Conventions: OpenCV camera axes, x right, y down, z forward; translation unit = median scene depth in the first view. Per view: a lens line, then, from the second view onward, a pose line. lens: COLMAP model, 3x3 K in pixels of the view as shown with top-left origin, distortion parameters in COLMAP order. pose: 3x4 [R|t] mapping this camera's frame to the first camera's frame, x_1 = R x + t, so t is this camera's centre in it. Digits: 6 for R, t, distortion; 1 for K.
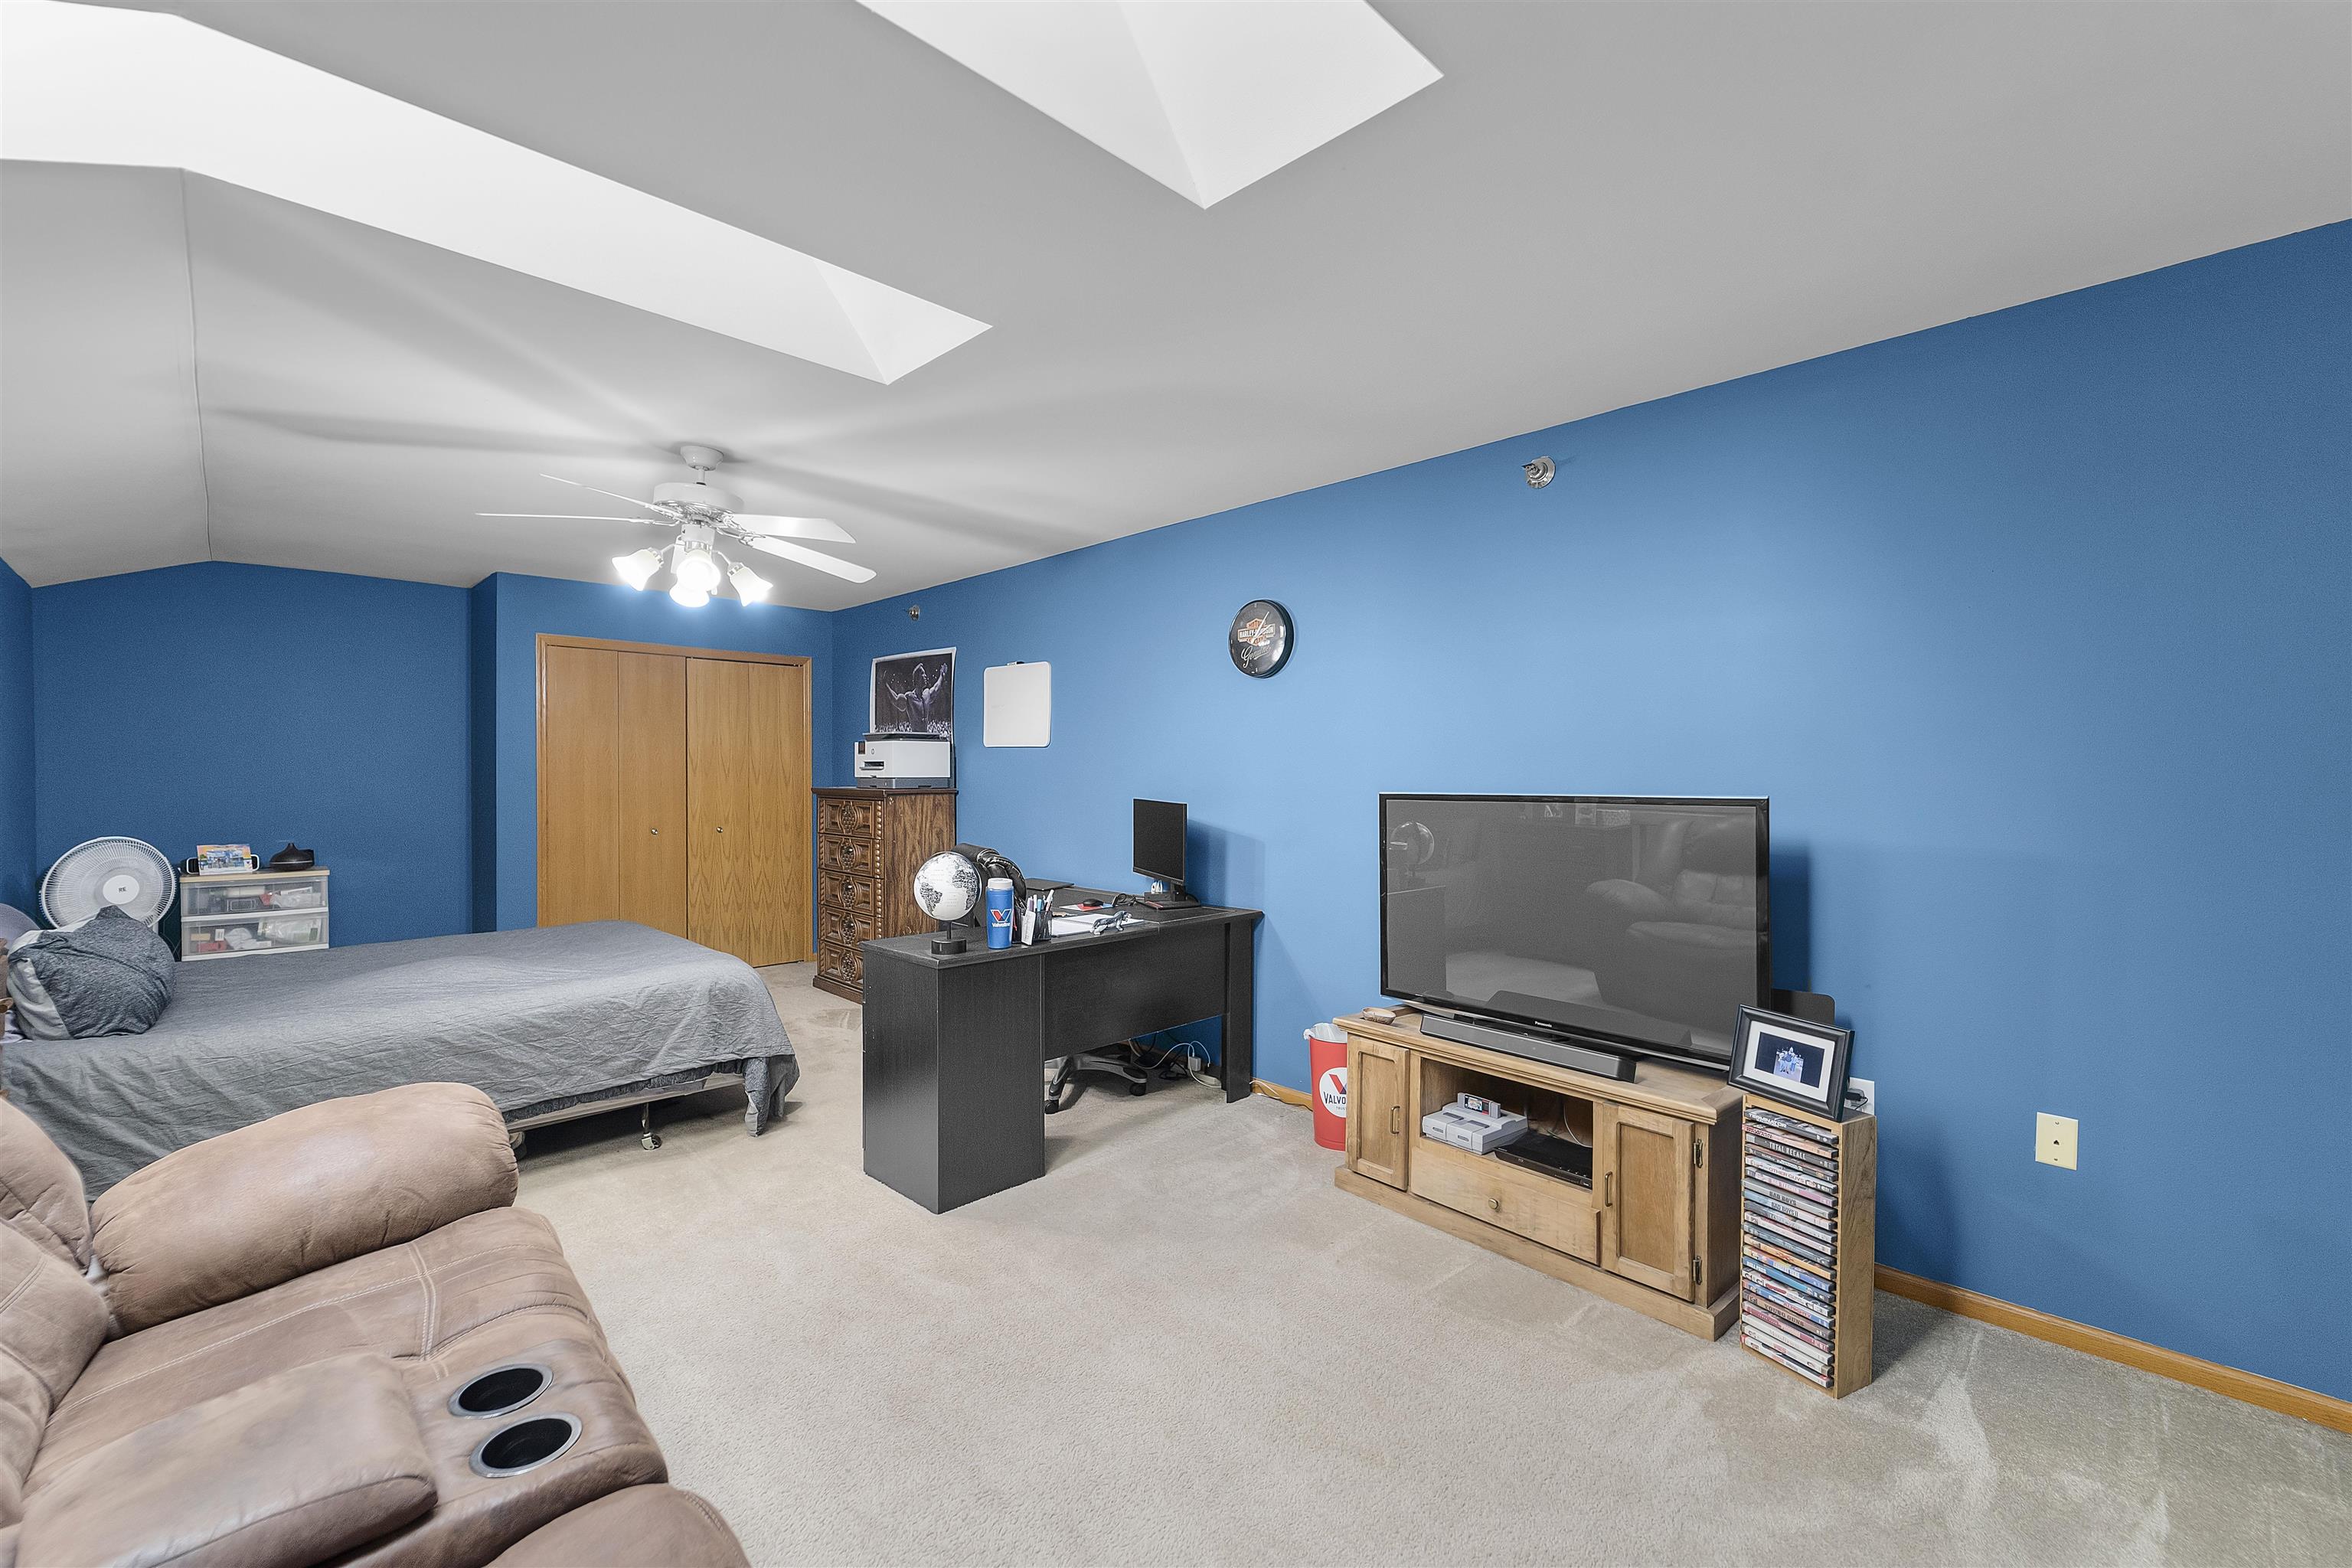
lens RADIAL K [[951.3, 0, 1183.8], [0, 951.3, 776.3], [0, 0, 1]] dist [0.001836, -0.001530]
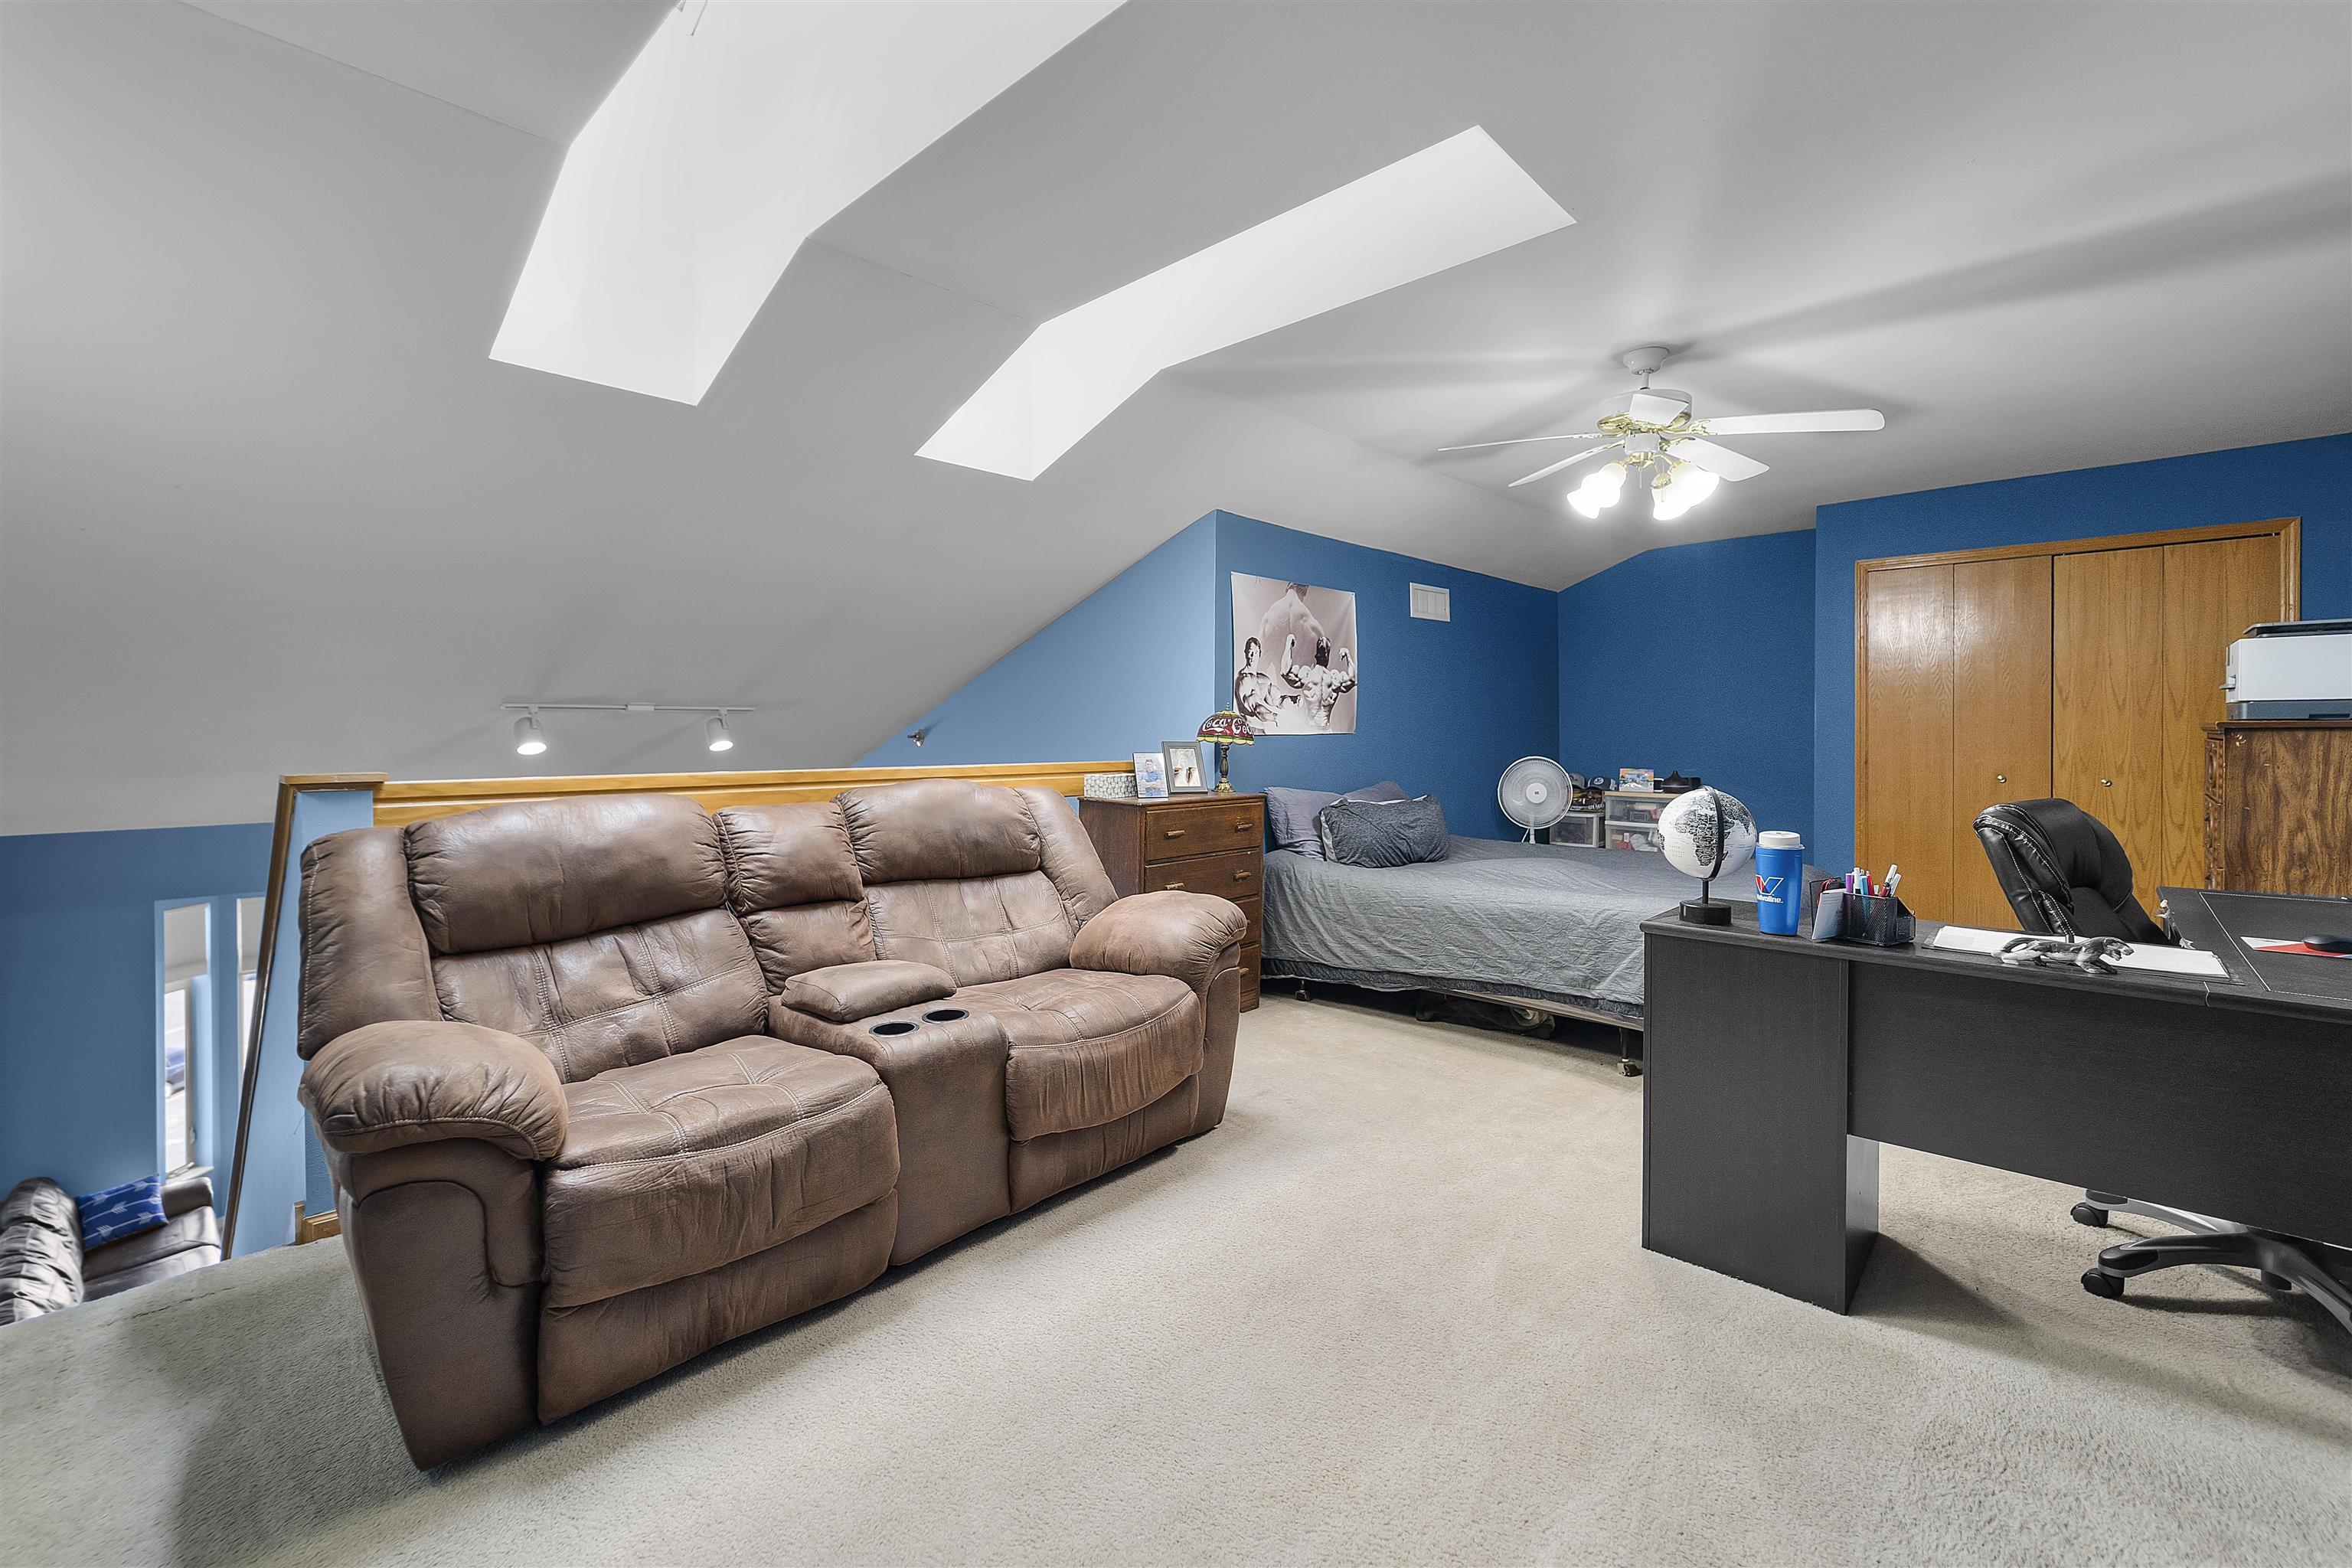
lens RADIAL K [[951.3, 0, 1157.1], [0, 951.3, 740.4], [0, 0, 1]] dist [0.001836, -0.001530]
pose [[0.050817, 0.011075, -0.998647, 0.254411], [0.001272, 0.999937, 0.011154, 0.018461], [0.998707, -0.001837, 0.050799, 0.288301]]
